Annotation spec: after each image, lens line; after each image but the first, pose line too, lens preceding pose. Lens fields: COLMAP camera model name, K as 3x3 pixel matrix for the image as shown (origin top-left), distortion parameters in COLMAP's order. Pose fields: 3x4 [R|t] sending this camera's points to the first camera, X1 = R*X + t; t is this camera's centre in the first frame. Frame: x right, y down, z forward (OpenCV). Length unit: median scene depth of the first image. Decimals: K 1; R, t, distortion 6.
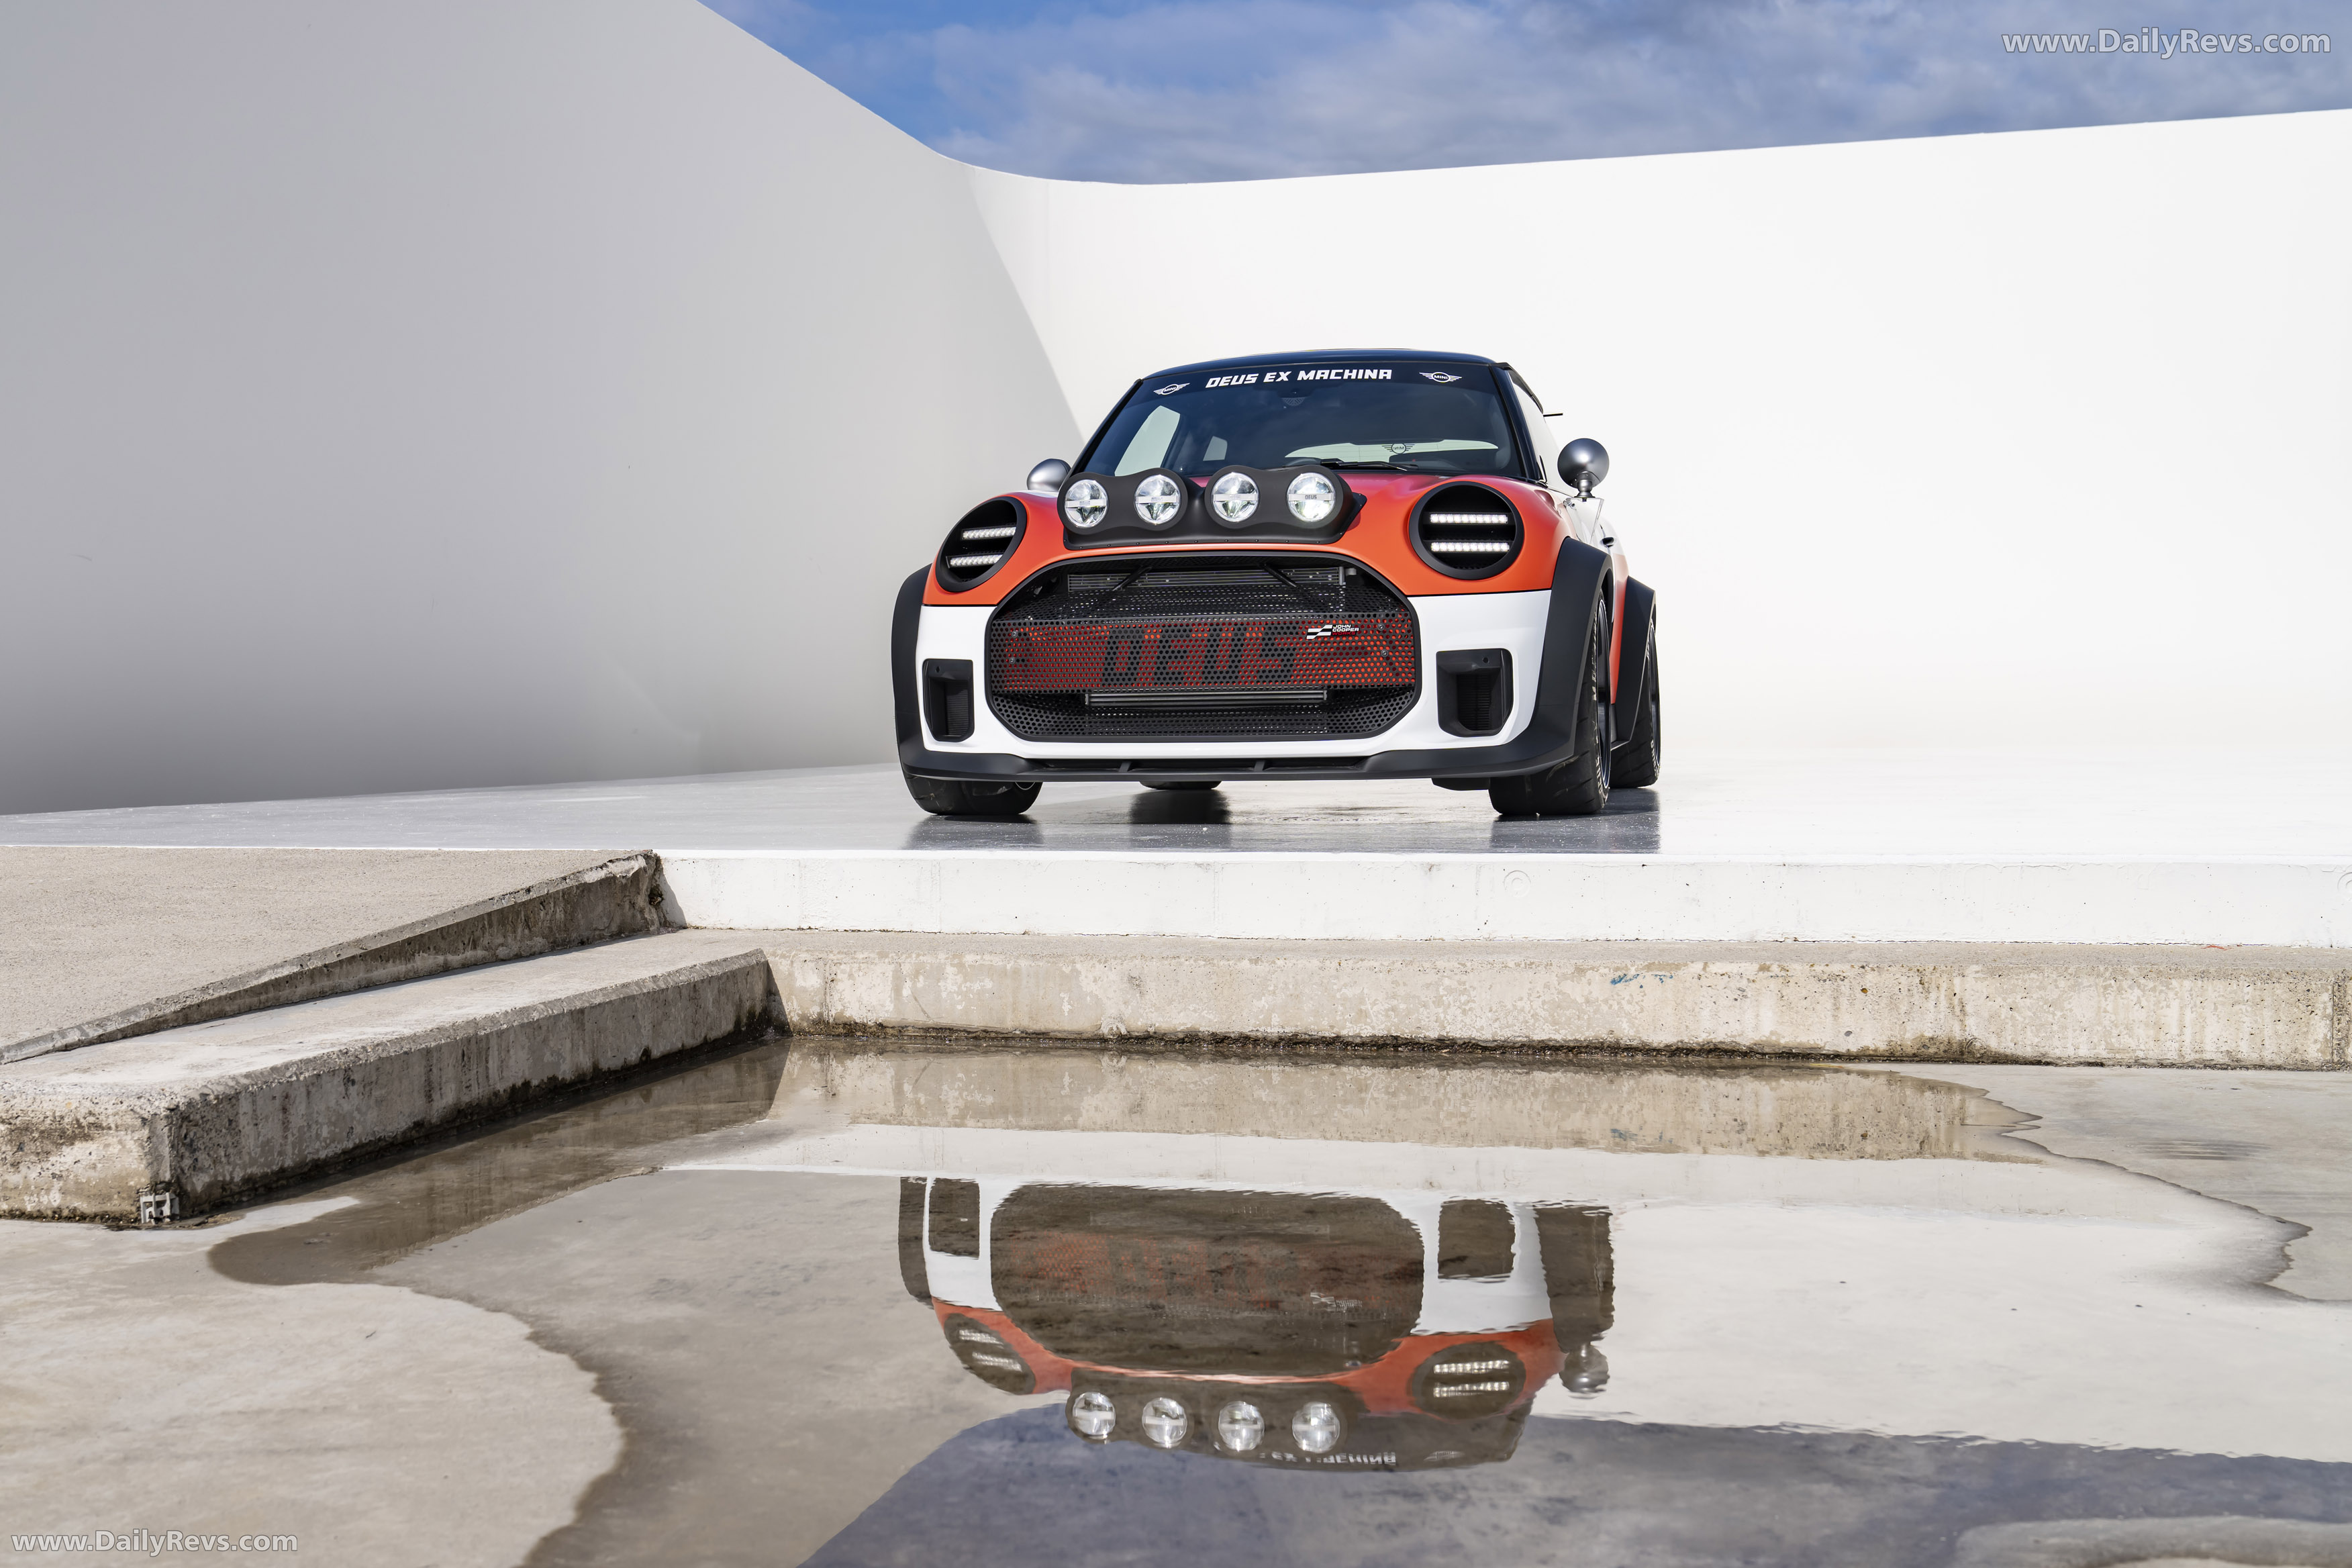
lens RADIAL K [[2629.1, 0, 1166.8], [0, 2629.1, 785.4], [0, 0, 1]] dist [0.012191, 0.000000]
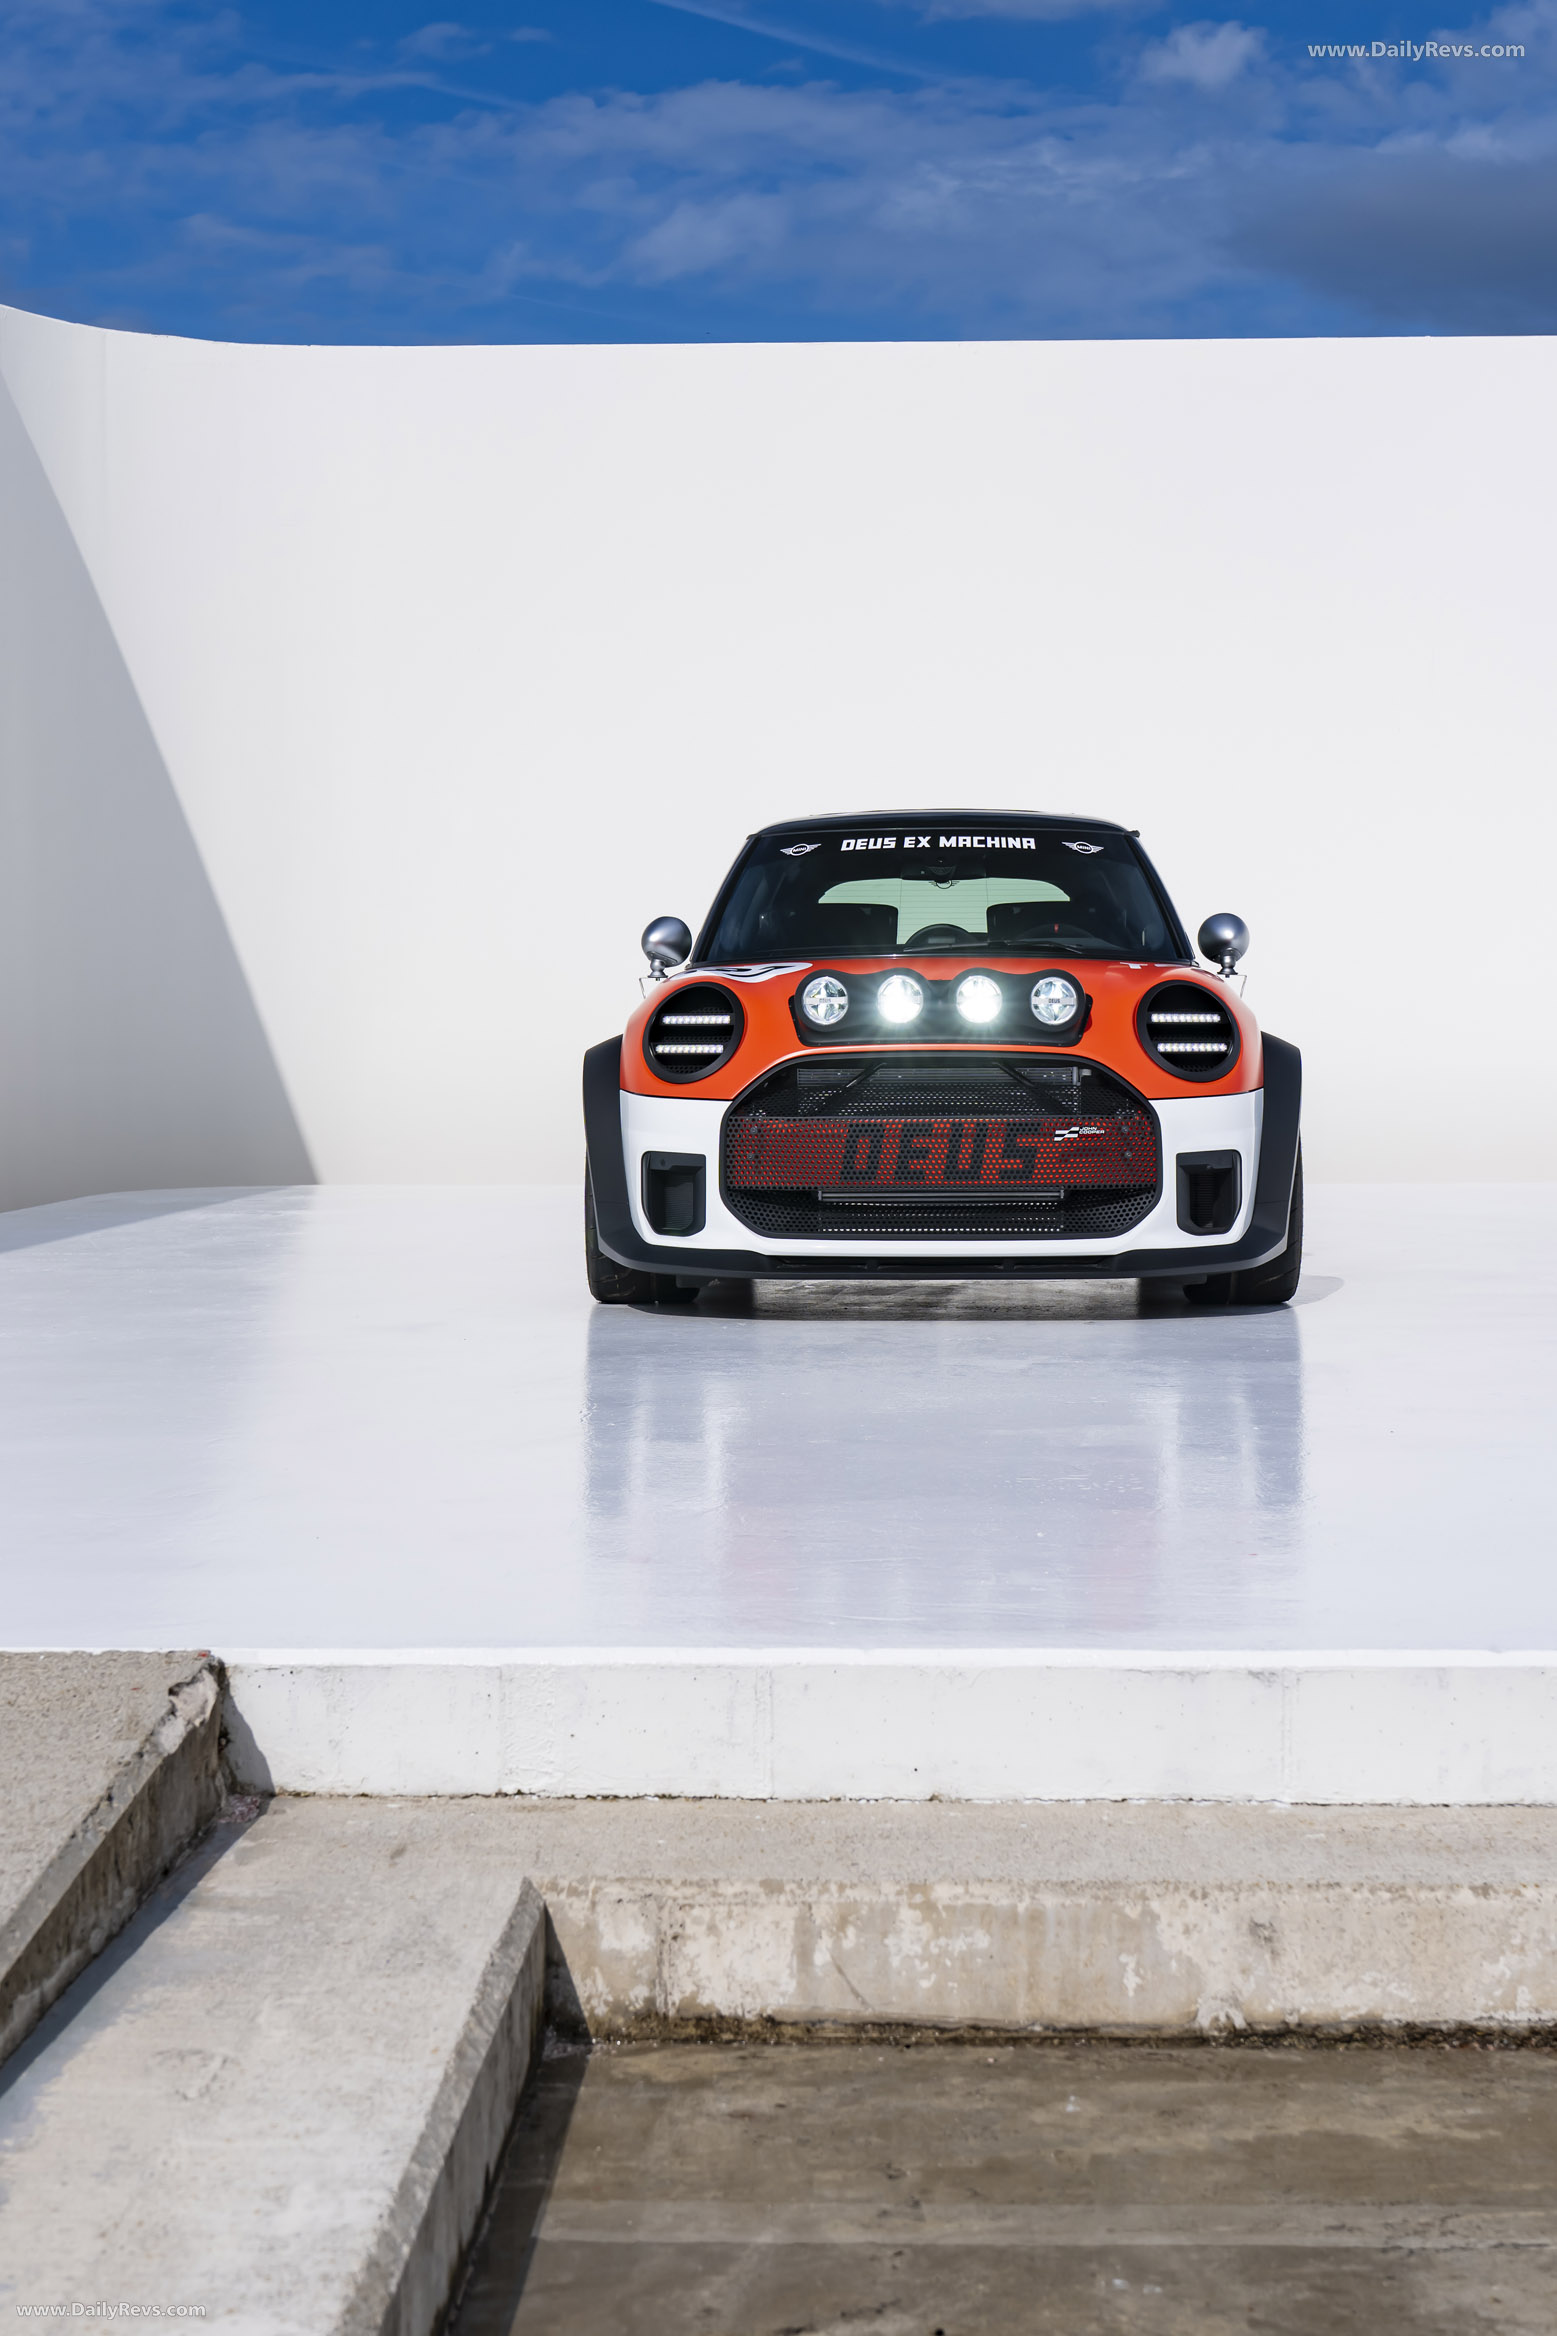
lens RADIAL K [[3588.6, 0, 782.2], [0, 3588.6, 1174.7], [0, 0, 1]] dist [-0.076472, 0.000000]
pose [[0.981621, 0.001100, 0.190839, -0.305681], [-0.002506, 0.999971, 0.007123, -0.050180], [-0.190826, -0.007470, 0.981596, -0.338135]]
